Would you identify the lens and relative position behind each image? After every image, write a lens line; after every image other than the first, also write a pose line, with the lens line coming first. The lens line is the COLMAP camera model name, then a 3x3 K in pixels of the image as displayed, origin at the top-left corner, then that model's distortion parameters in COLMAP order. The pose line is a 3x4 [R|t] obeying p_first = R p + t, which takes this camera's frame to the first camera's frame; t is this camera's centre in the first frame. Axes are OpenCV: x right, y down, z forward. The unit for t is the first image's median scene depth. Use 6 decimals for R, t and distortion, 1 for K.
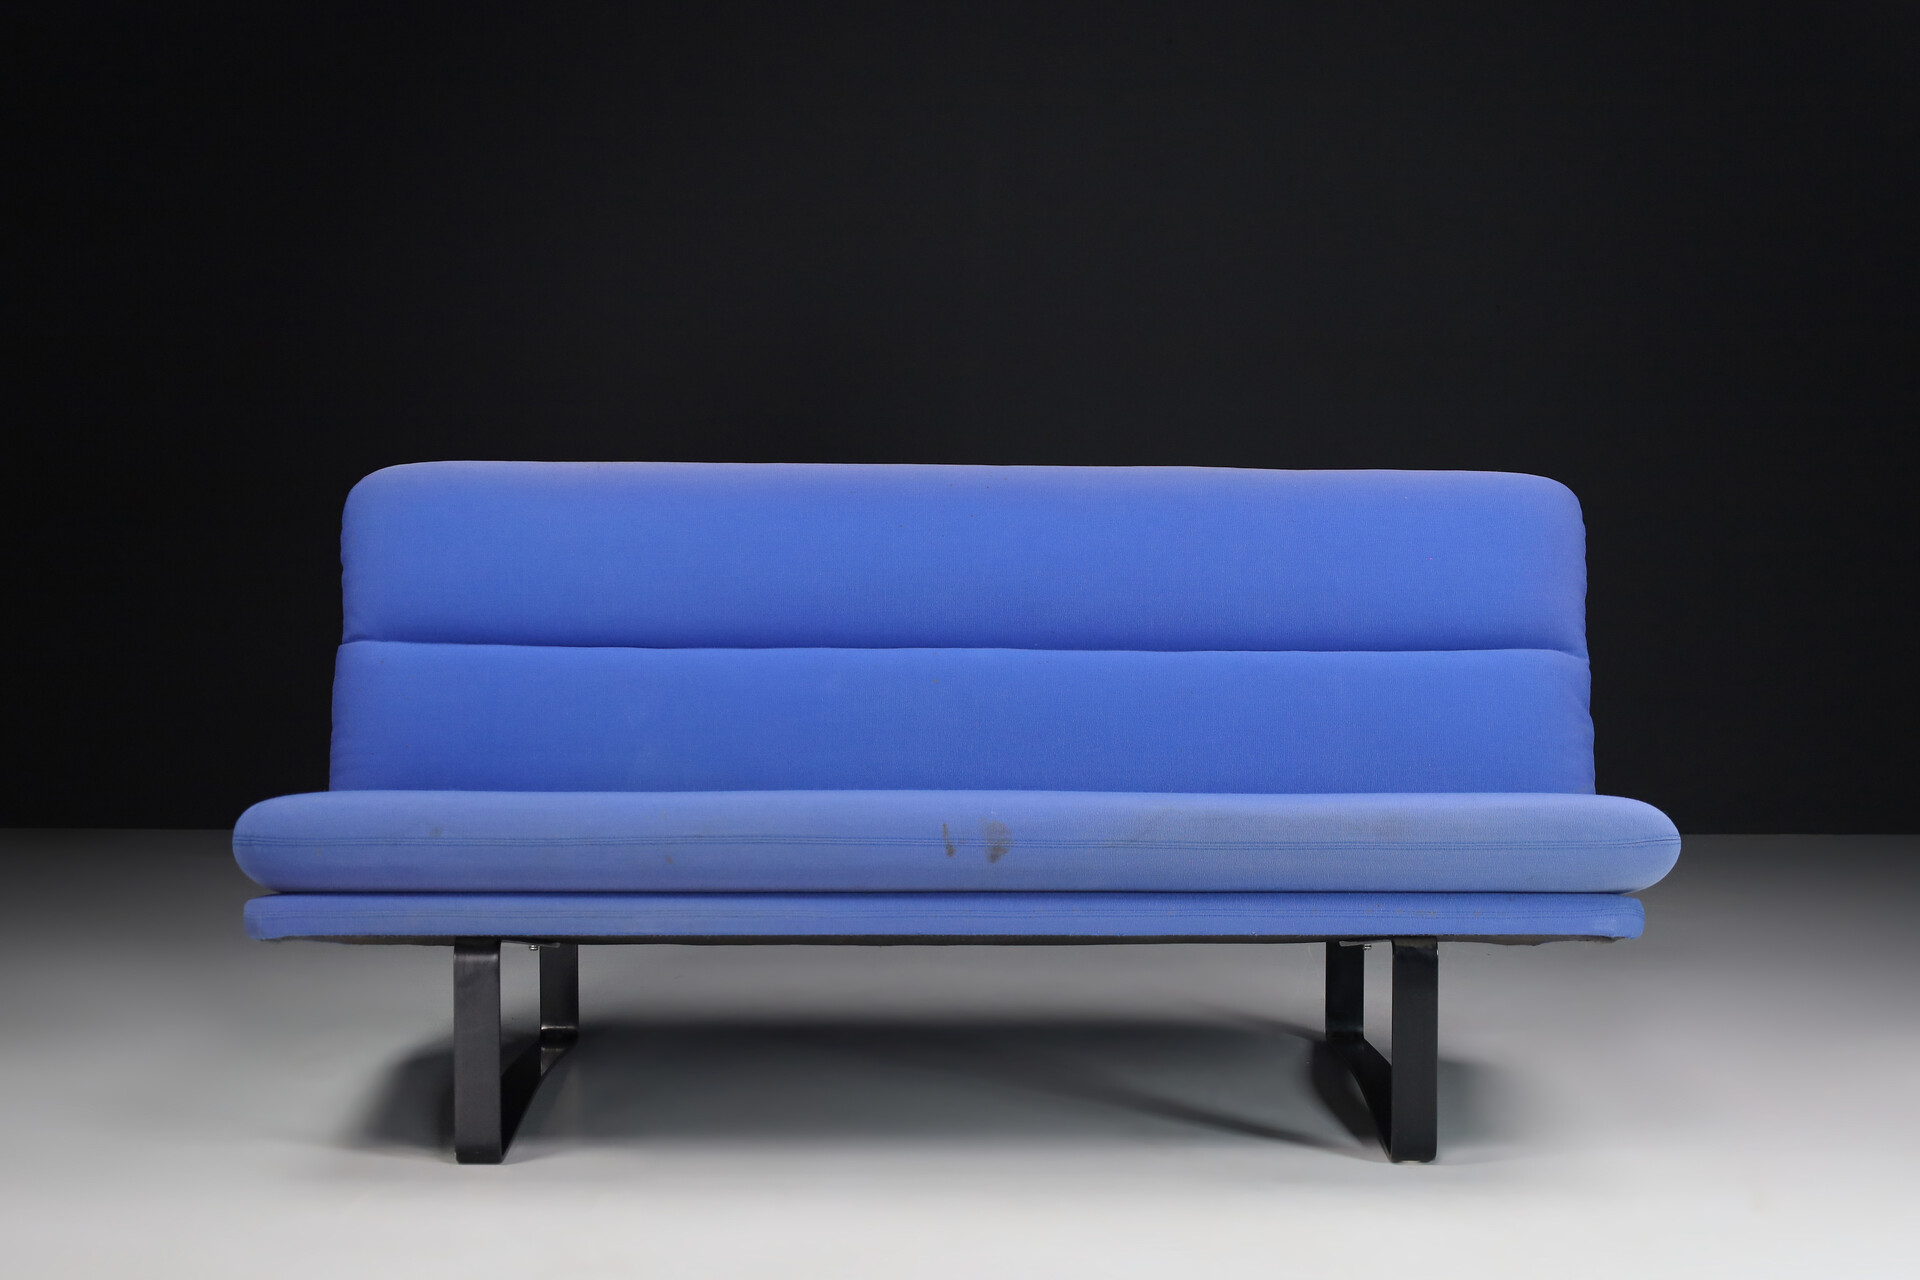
lens RADIAL K [[3175.0, 0, 960.0], [0, 3175.0, 640.0], [0, 0, 1]] dist [-0.040739, -0.053525]
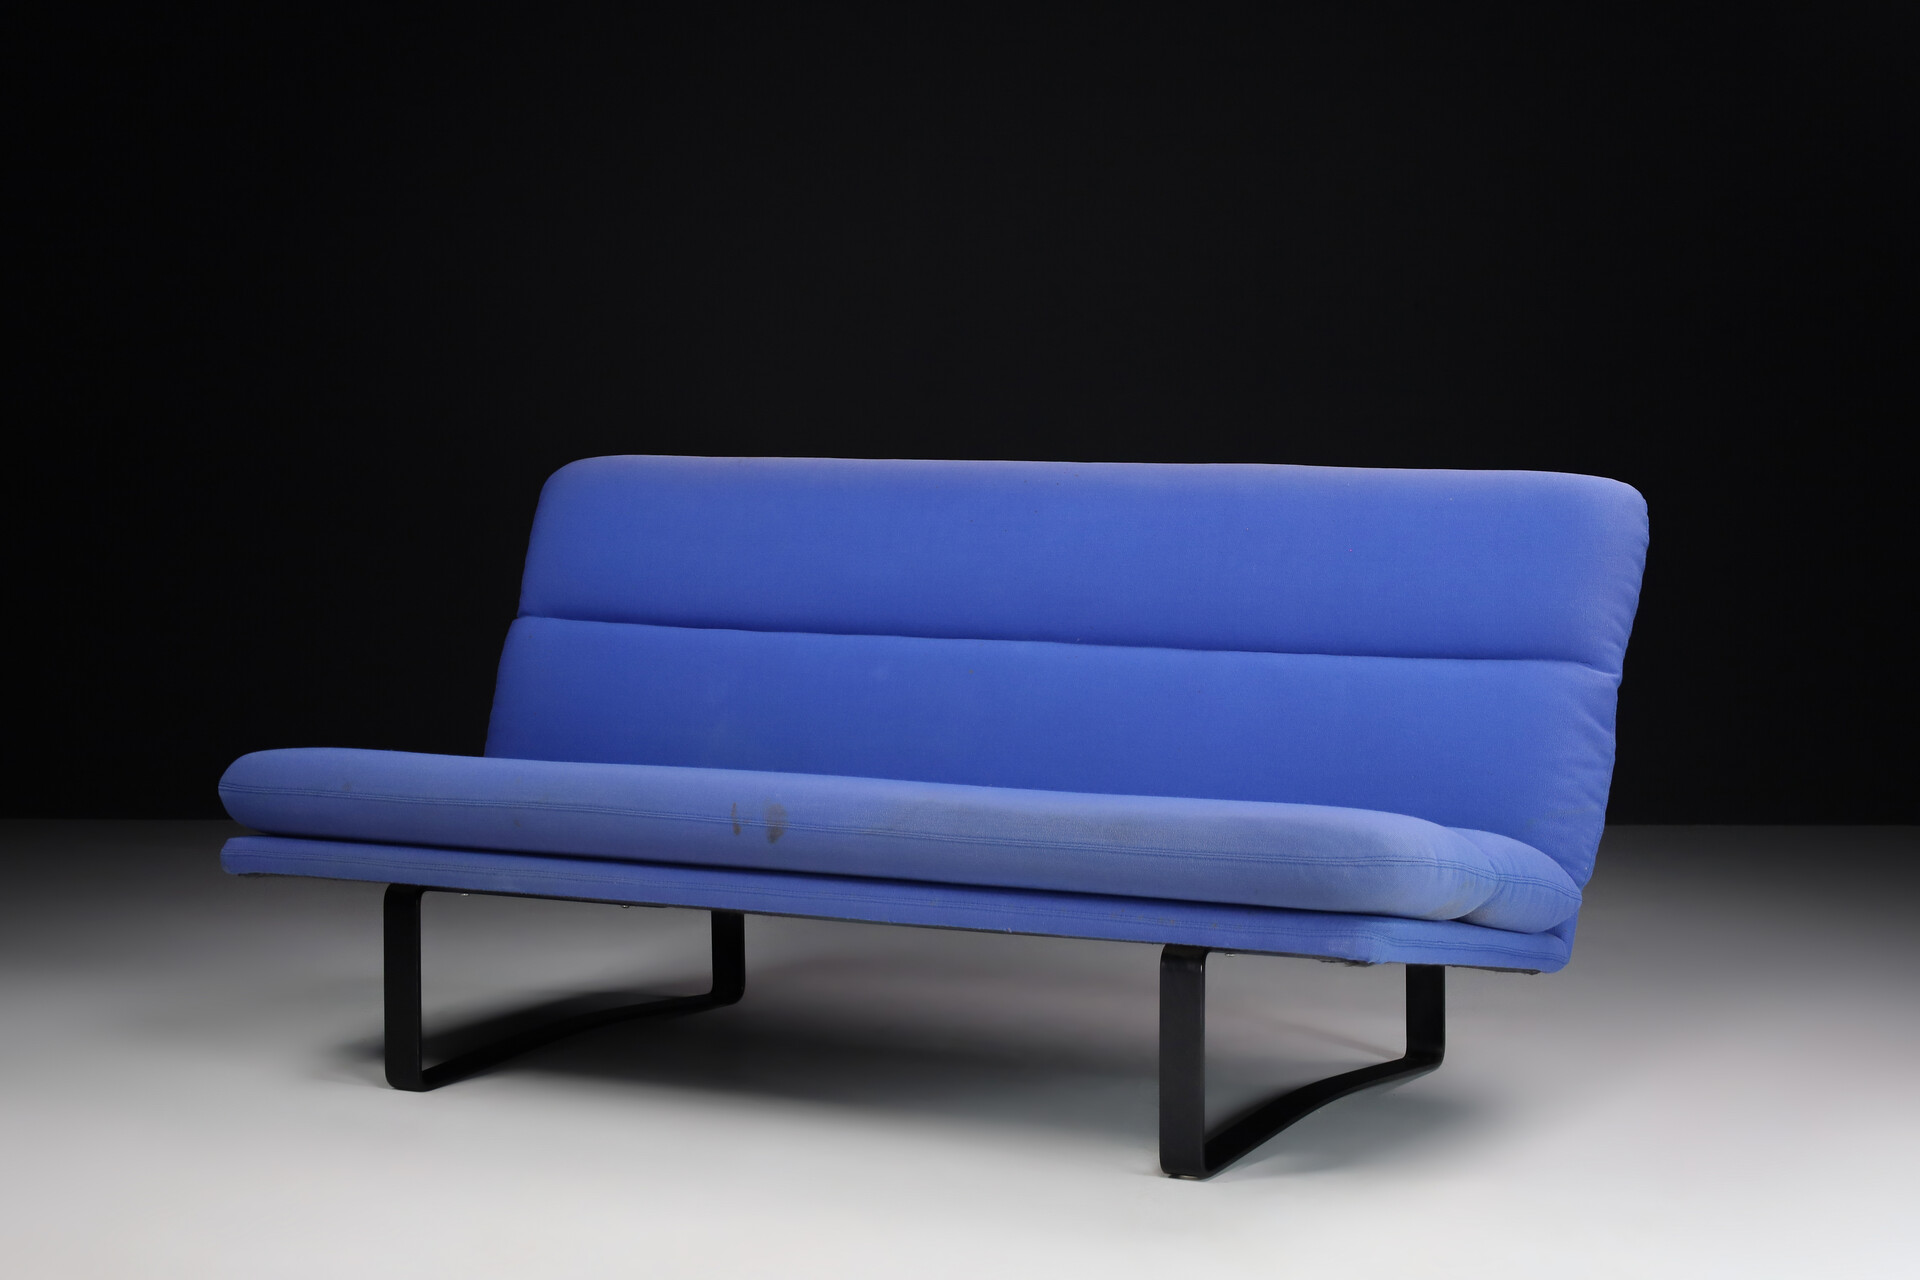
lens RADIAL K [[3175.0, 0, 960.0], [0, 3175.0, 640.0], [0, 0, 1]] dist [-0.040739, -0.053525]
pose [[0.905454, 0.031392, -0.423281, 0.419116], [-0.033459, 0.999437, 0.002549, -0.000163], [0.423123, 0.011855, 0.905995, 0.079311]]
